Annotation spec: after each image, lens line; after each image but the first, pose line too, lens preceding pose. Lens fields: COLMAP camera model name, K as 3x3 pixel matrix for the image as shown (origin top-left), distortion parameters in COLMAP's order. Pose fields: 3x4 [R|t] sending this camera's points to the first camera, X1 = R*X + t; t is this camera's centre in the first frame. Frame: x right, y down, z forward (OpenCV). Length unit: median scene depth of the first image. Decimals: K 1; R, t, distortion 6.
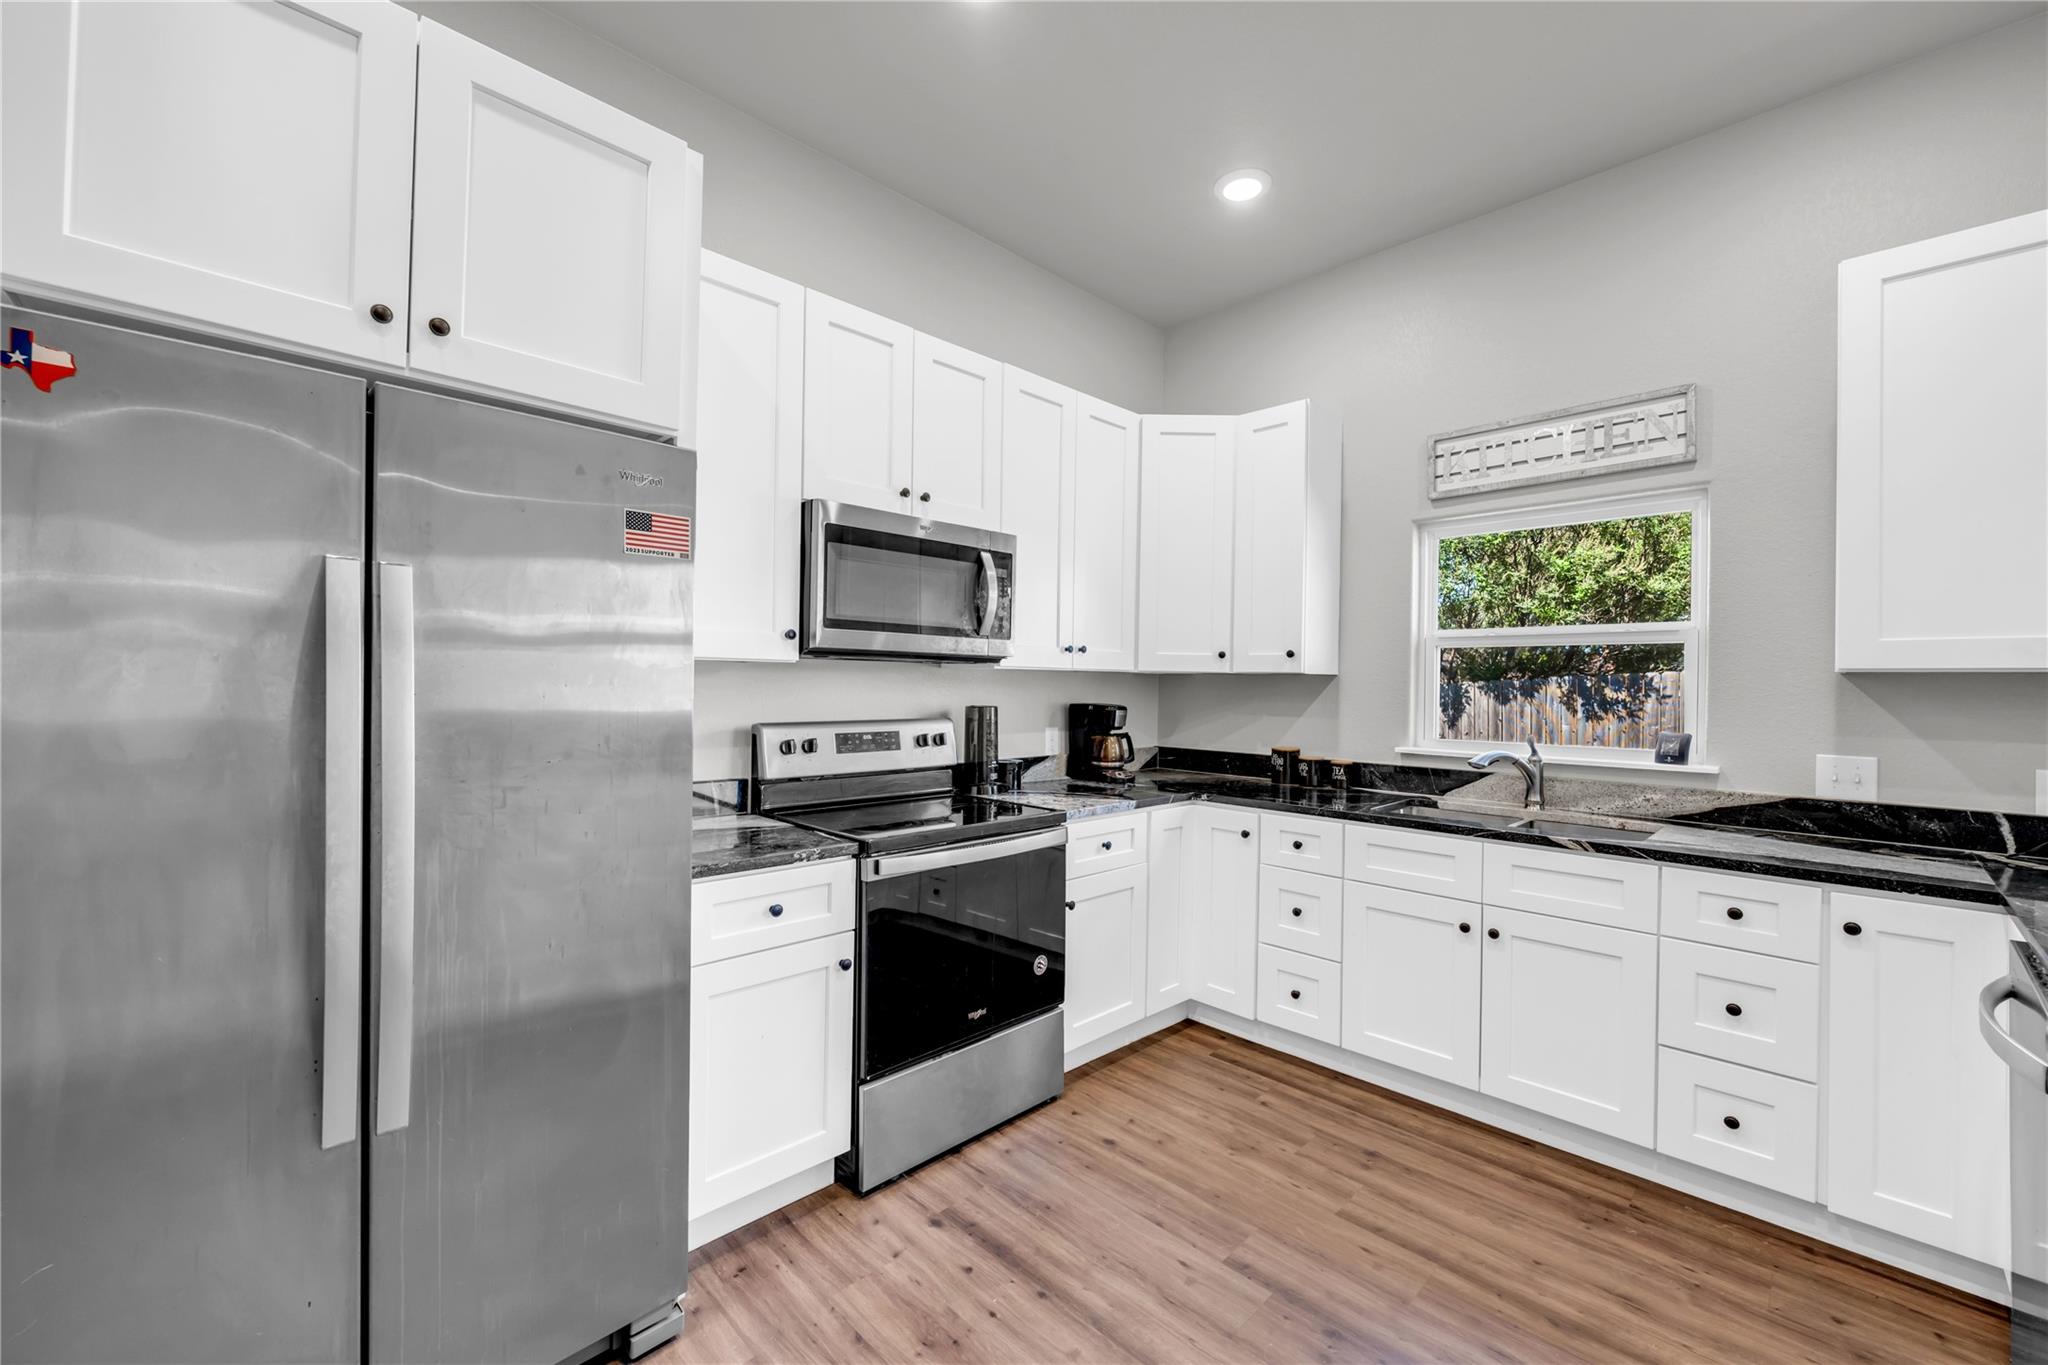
lens RADIAL K [[818.6, 0, 1023.3], [0, 818.6, 686.1], [0, 0, 1]] dist [-0.008411, 0.000393]
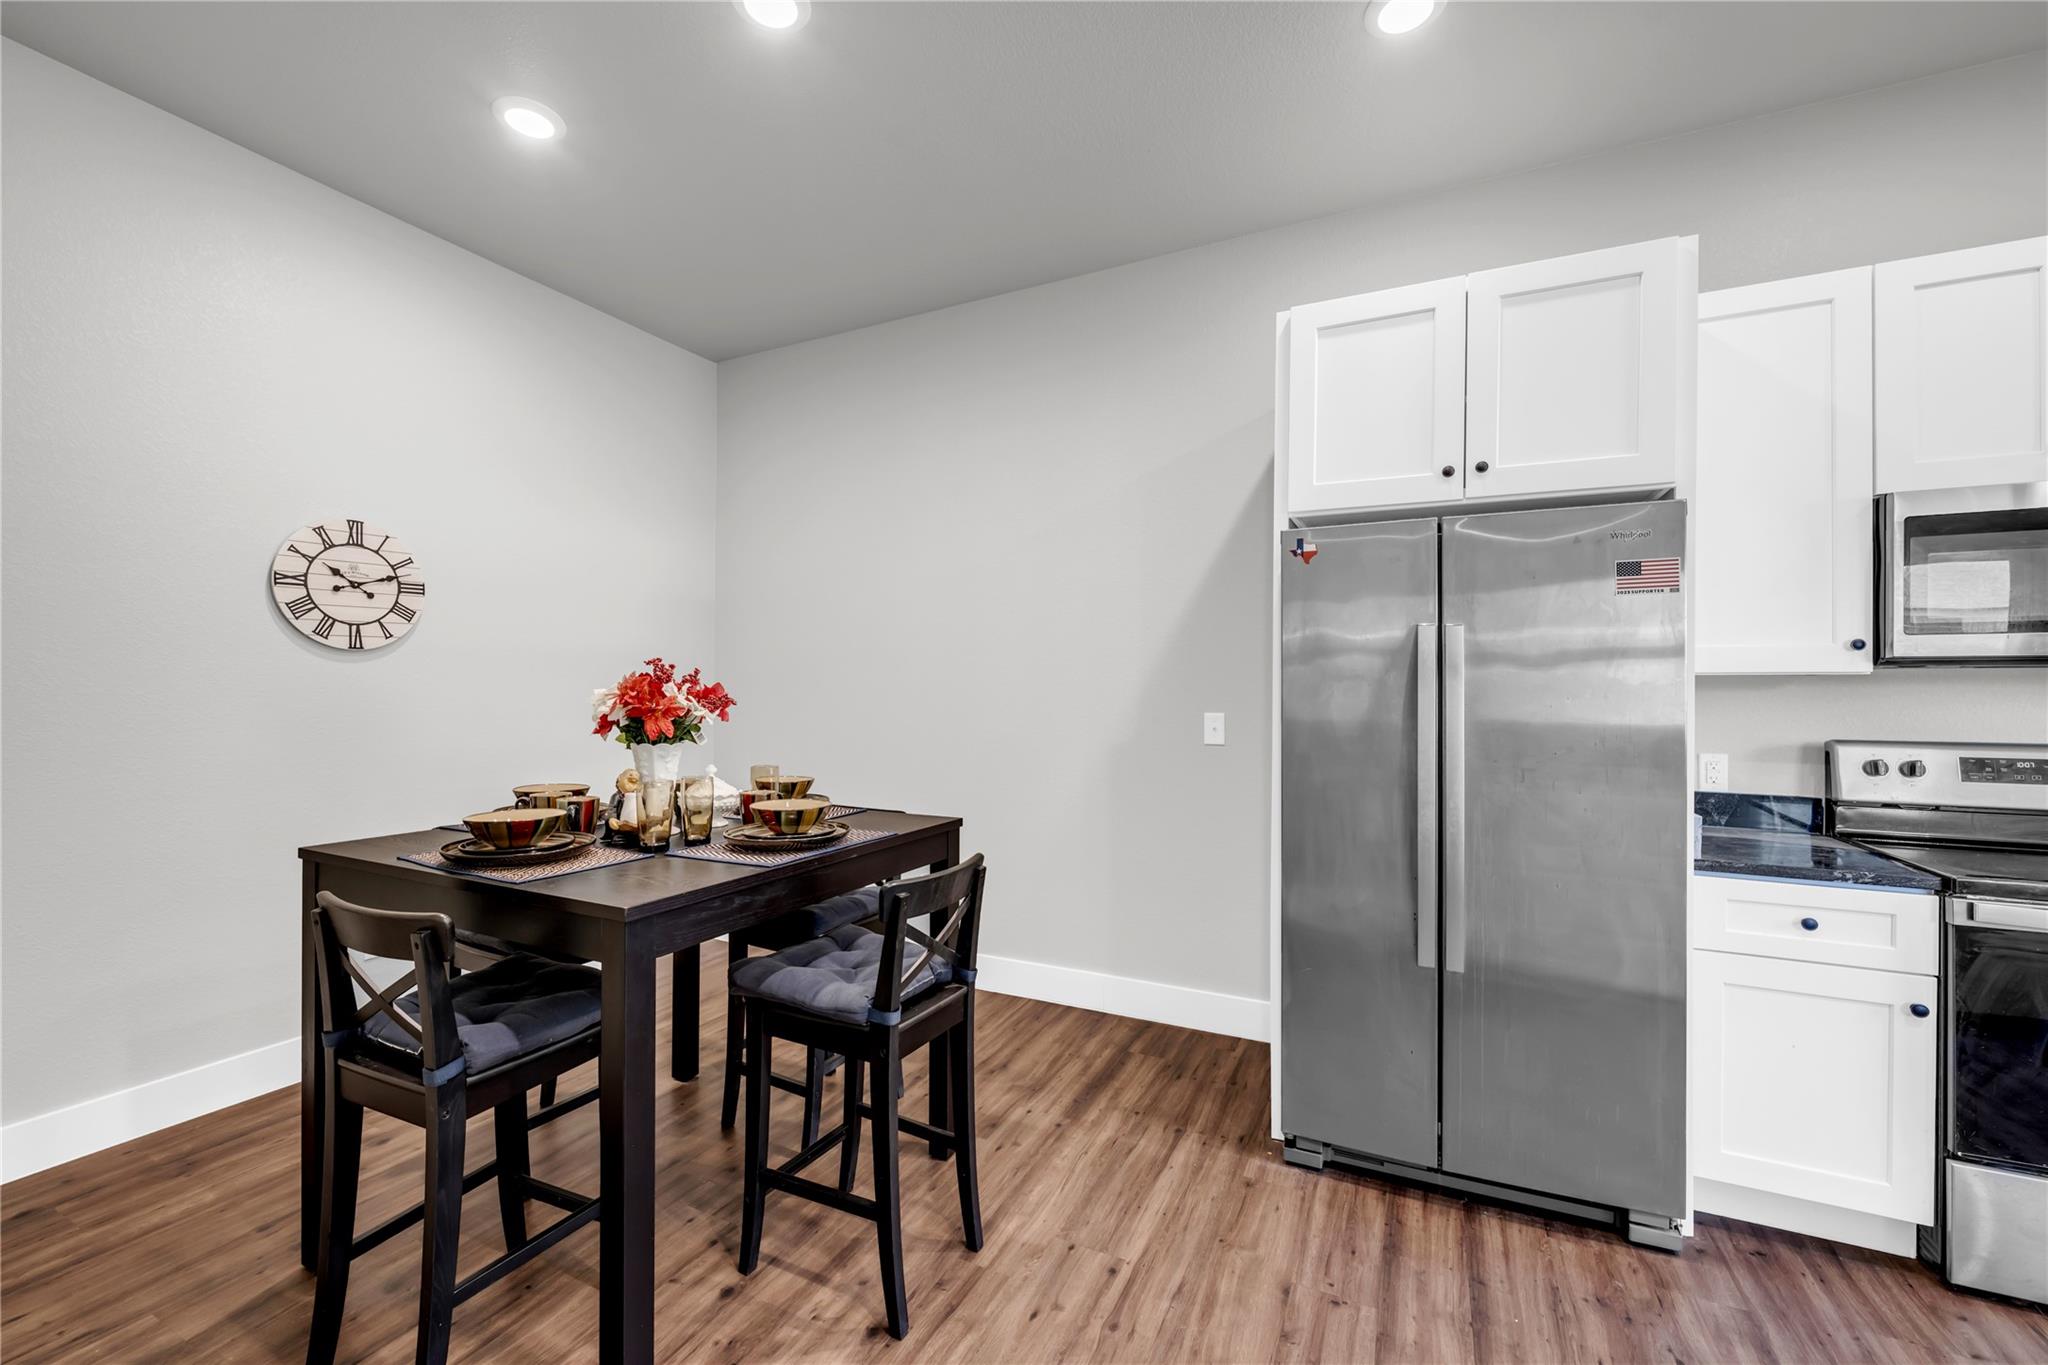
lens RADIAL K [[818.6, 0, 1023.3], [0, 818.6, 686.1], [0, 0, 1]] dist [-0.008411, 0.000393]
pose [[0.329426, -0.018772, -0.943995, 0.301721], [-0.001123, 0.999794, -0.020273, 0.004479], [0.944181, 0.007738, 0.329337, -0.220518]]
